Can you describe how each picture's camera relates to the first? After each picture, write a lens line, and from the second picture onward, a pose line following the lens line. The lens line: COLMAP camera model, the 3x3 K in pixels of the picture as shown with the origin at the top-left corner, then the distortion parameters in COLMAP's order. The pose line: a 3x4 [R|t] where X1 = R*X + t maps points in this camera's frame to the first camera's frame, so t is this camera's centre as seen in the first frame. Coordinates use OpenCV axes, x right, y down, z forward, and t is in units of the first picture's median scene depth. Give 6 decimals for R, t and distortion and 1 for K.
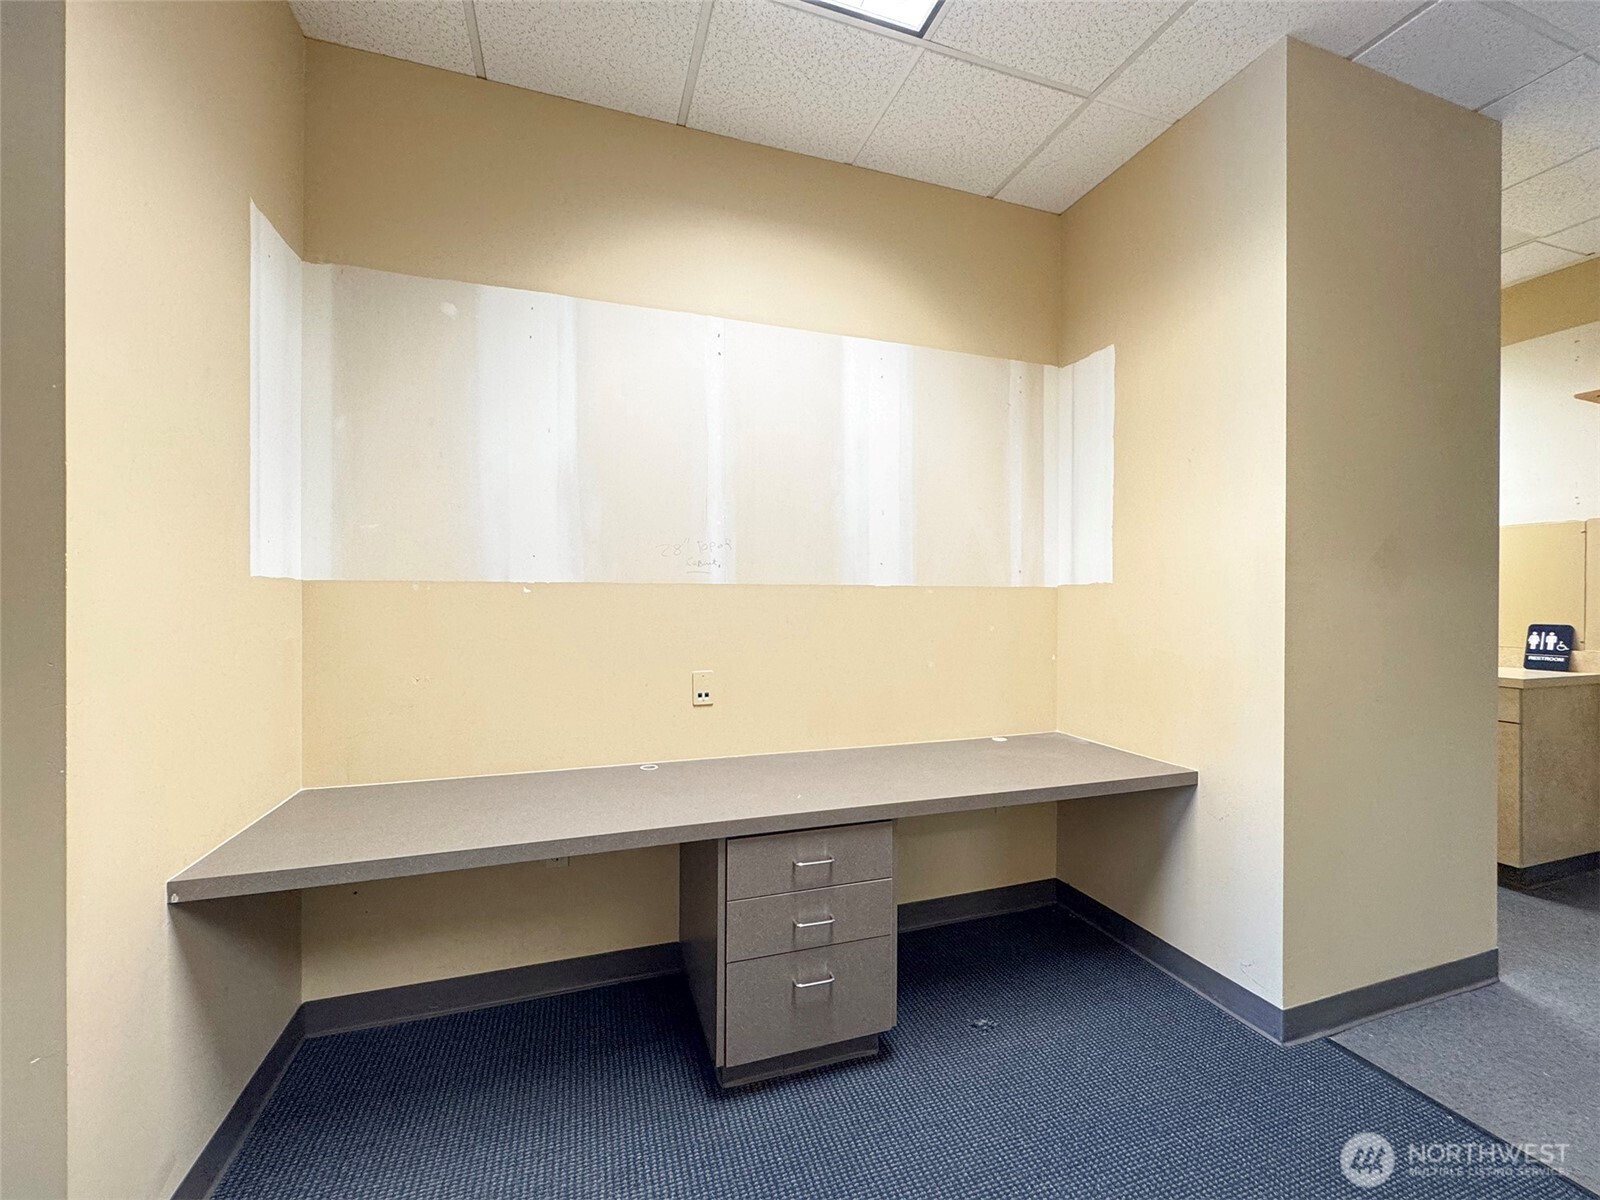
lens RADIAL K [[650.0, 0, 796.2], [0, 650.0, 600.6], [0, 0, 1]] dist [-0.001934, -0.000208]
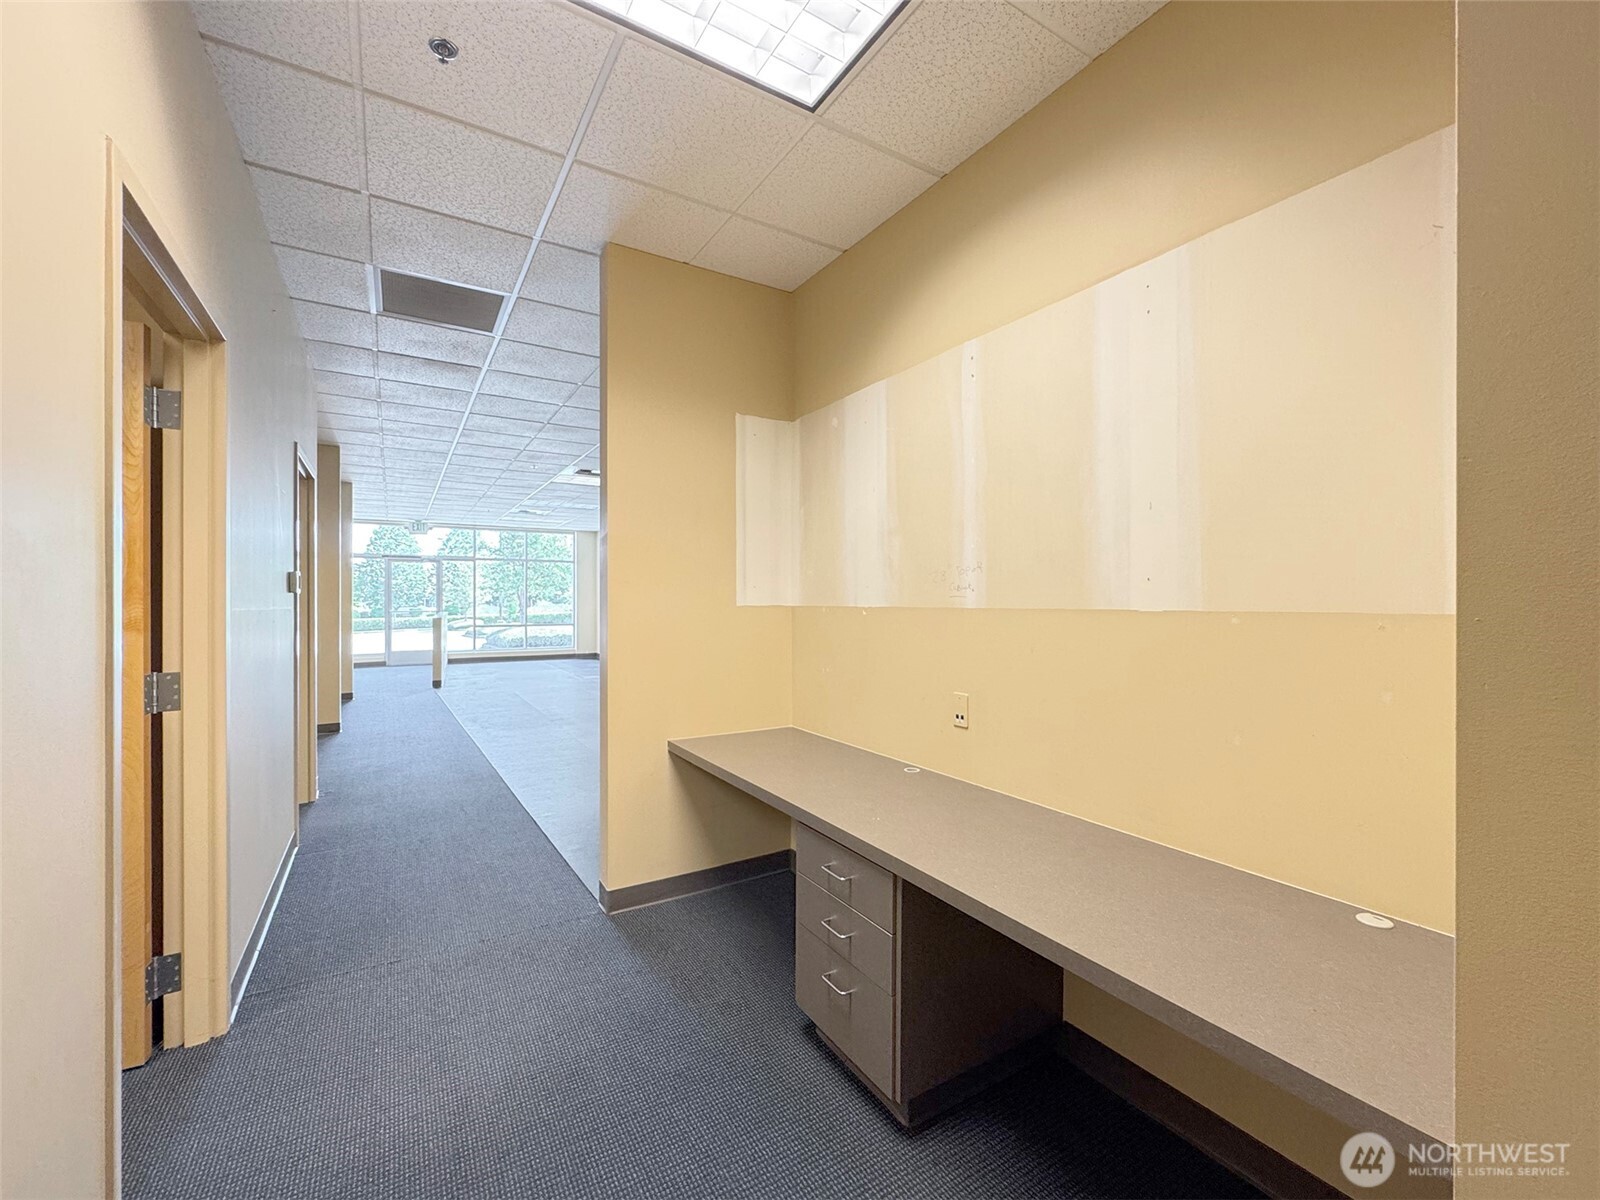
lens RADIAL K [[650.0, 0, 797.9], [0, 650.0, 600.3], [0, 0, 1]] dist [-0.001934, -0.000208]
pose [[0.240744, -0.002008, -0.970587, 0.810981], [0.003362, 0.999994, -0.001235, -0.038601], [0.970583, -0.002965, 0.240749, 0.521536]]
